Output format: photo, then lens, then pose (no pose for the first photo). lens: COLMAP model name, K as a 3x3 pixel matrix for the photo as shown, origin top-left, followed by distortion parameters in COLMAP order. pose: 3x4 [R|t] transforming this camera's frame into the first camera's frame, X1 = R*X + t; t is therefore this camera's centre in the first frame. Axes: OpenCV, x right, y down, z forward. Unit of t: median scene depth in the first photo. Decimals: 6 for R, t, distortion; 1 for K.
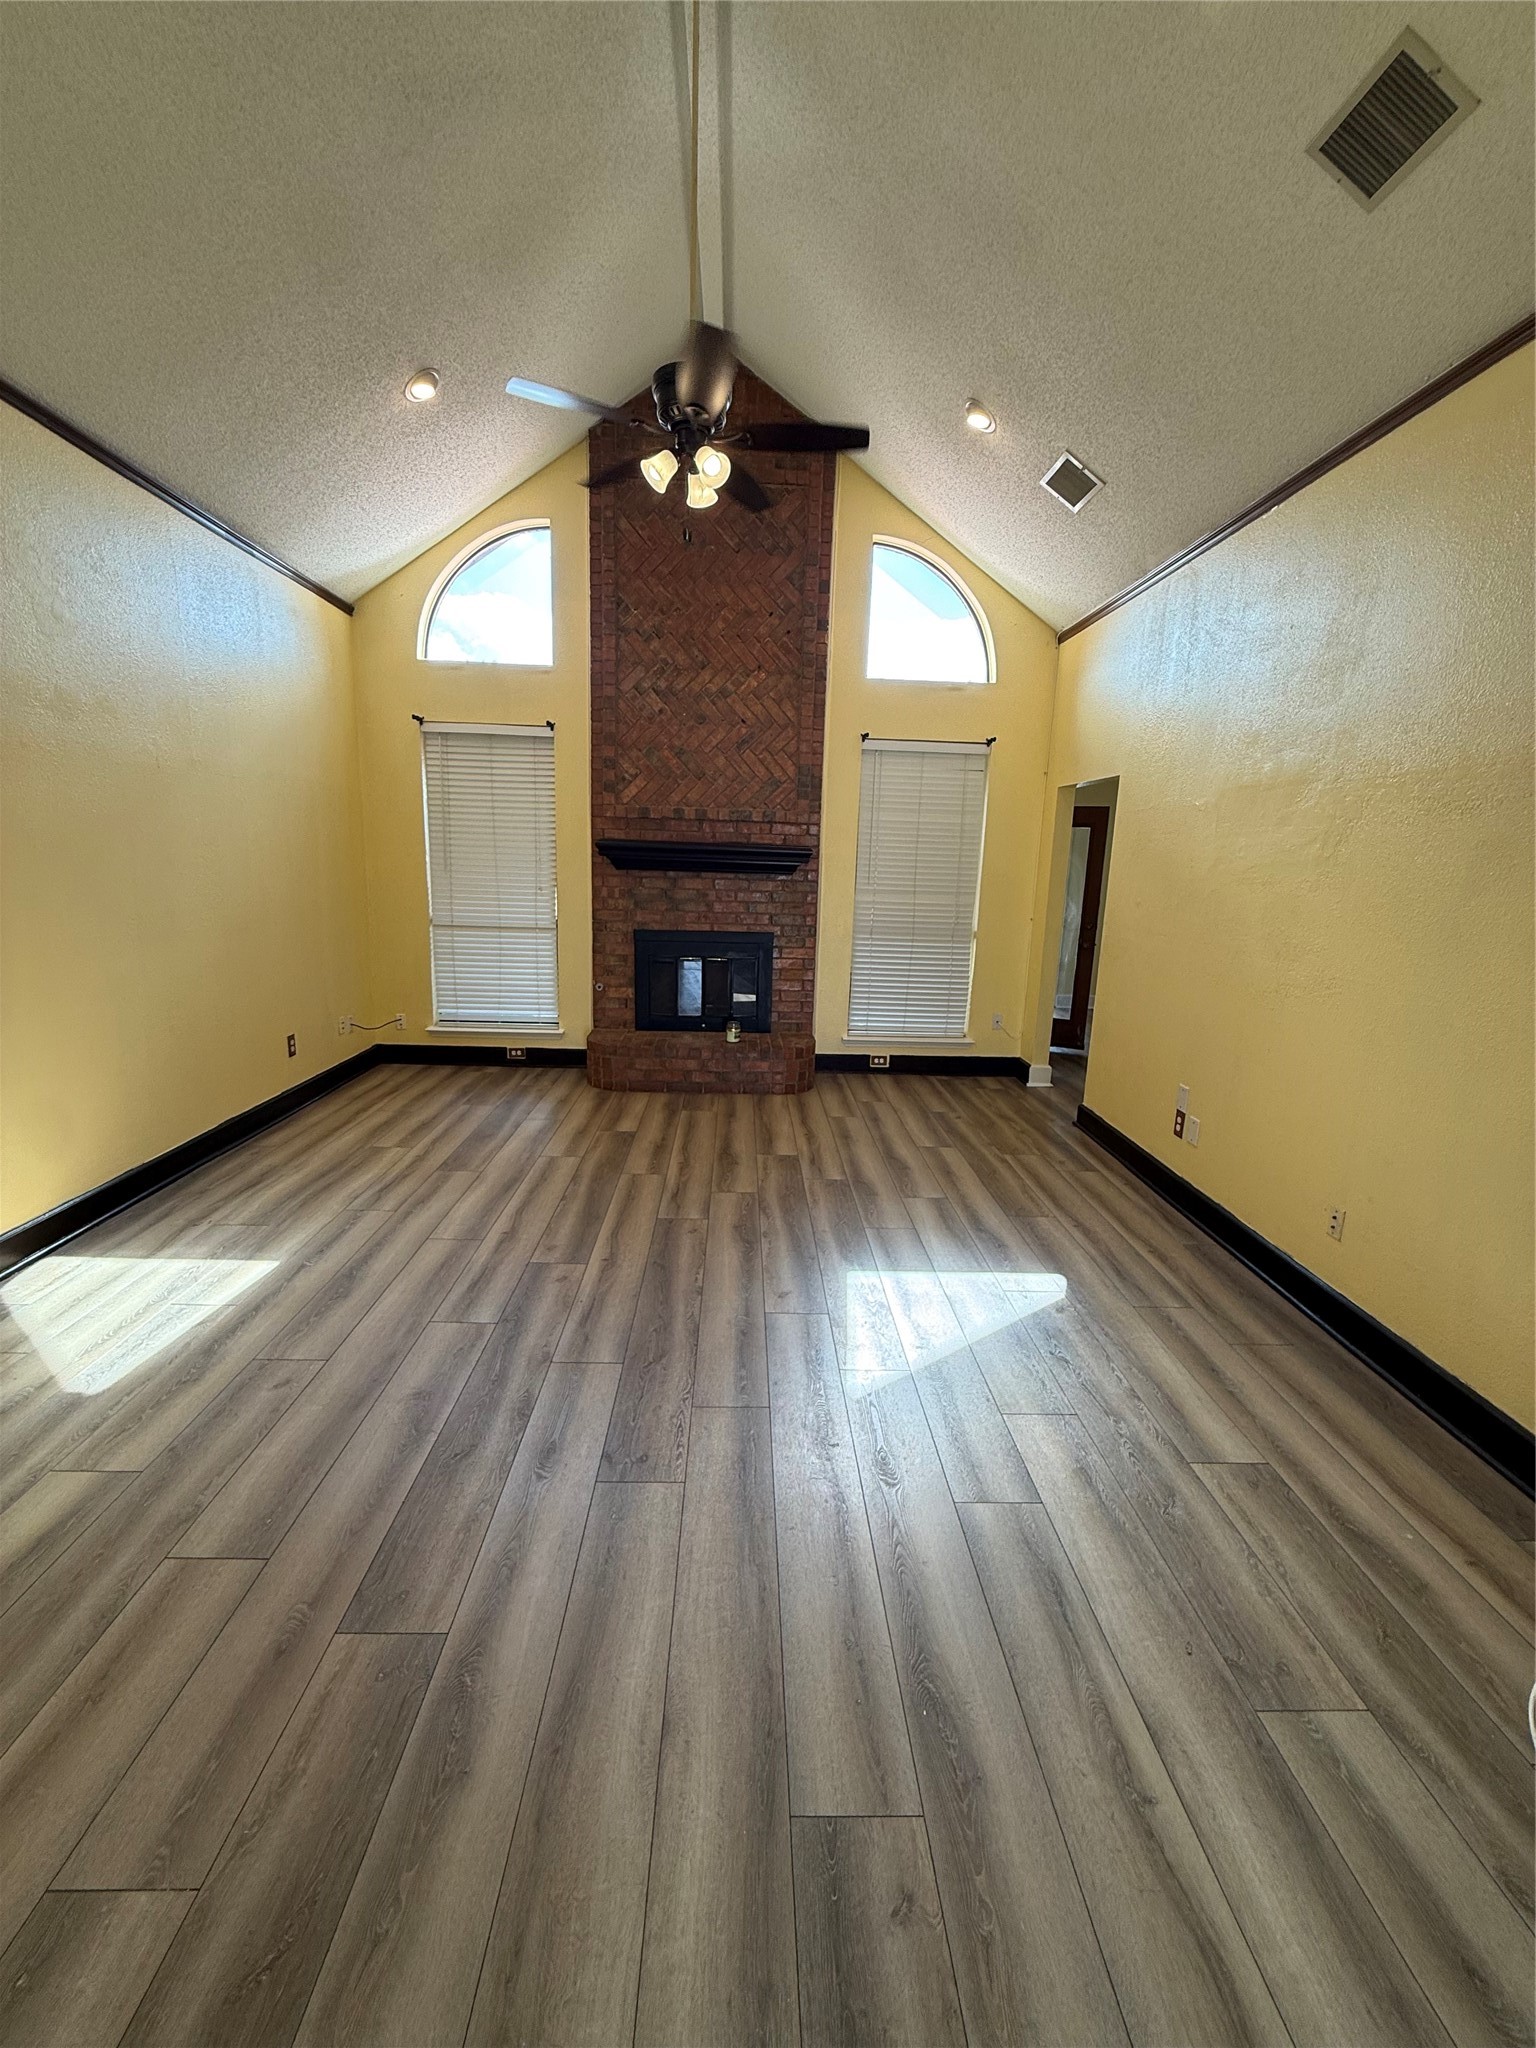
lens RADIAL K [[817.3, 0, 769.7], [0, 817.3, 1022.2], [0, 0, 1]] dist [-0.008105, 0.001984]
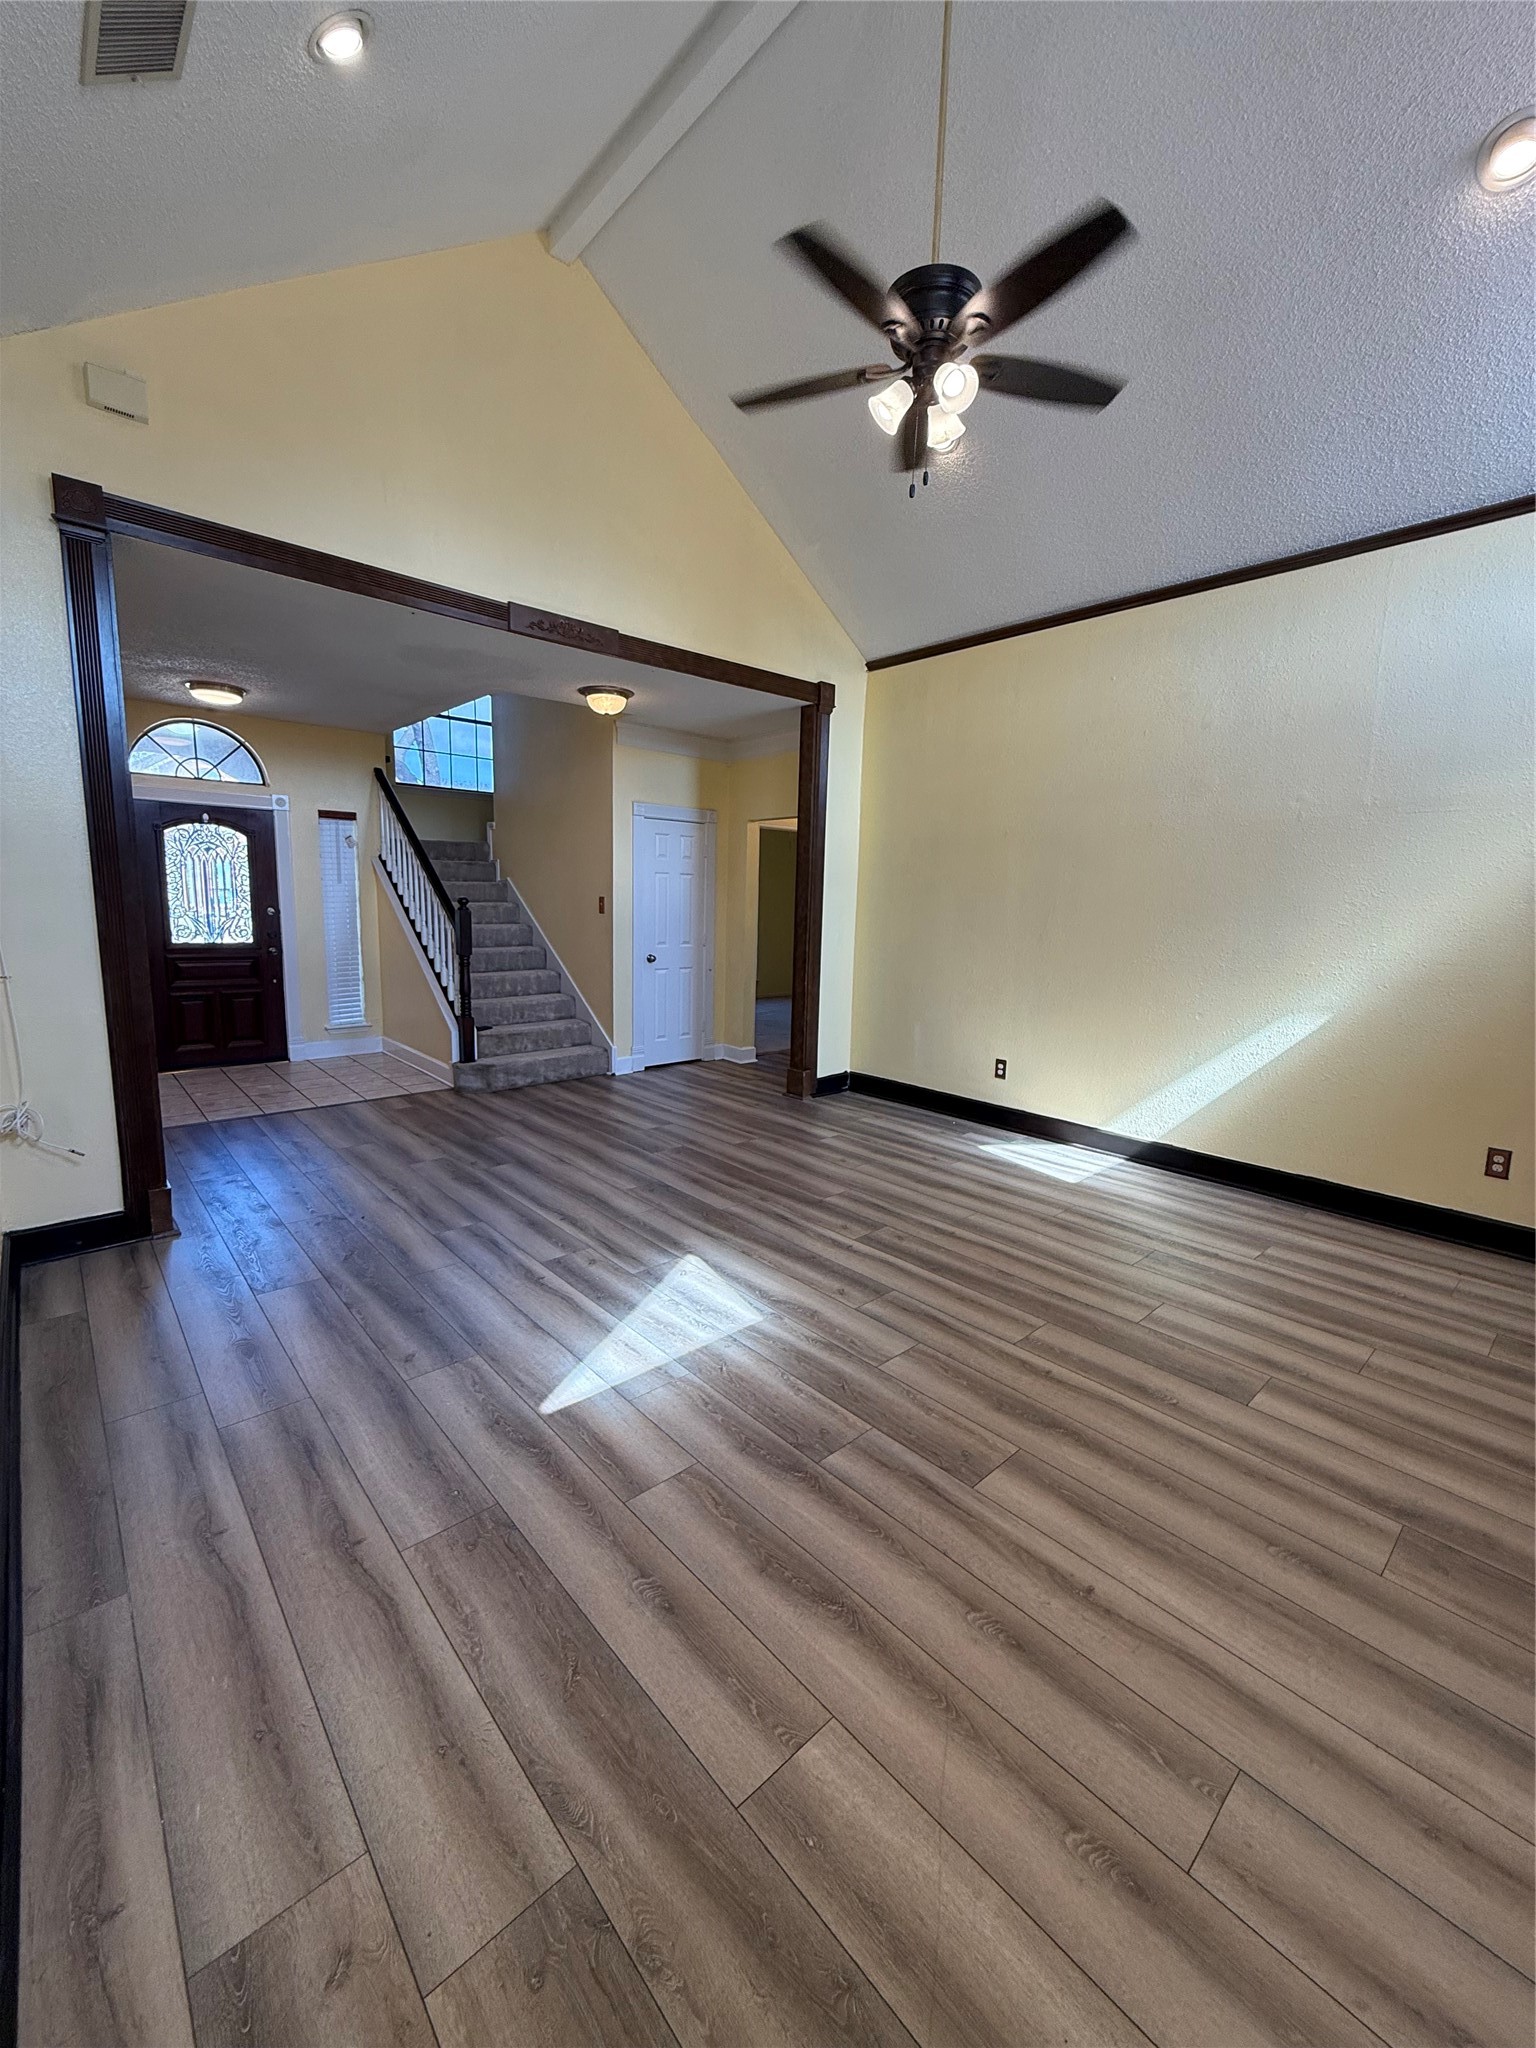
lens RADIAL K [[817.3, 0, 769.0], [0, 817.3, 1027.5], [0, 0, 1]] dist [-0.008105, 0.001984]
pose [[-0.765406, 0.048978, -0.641681, 0.445240], [-0.172950, 0.944763, 0.278409, -0.210852], [0.619872, 0.324075, -0.714657, 1.288487]]
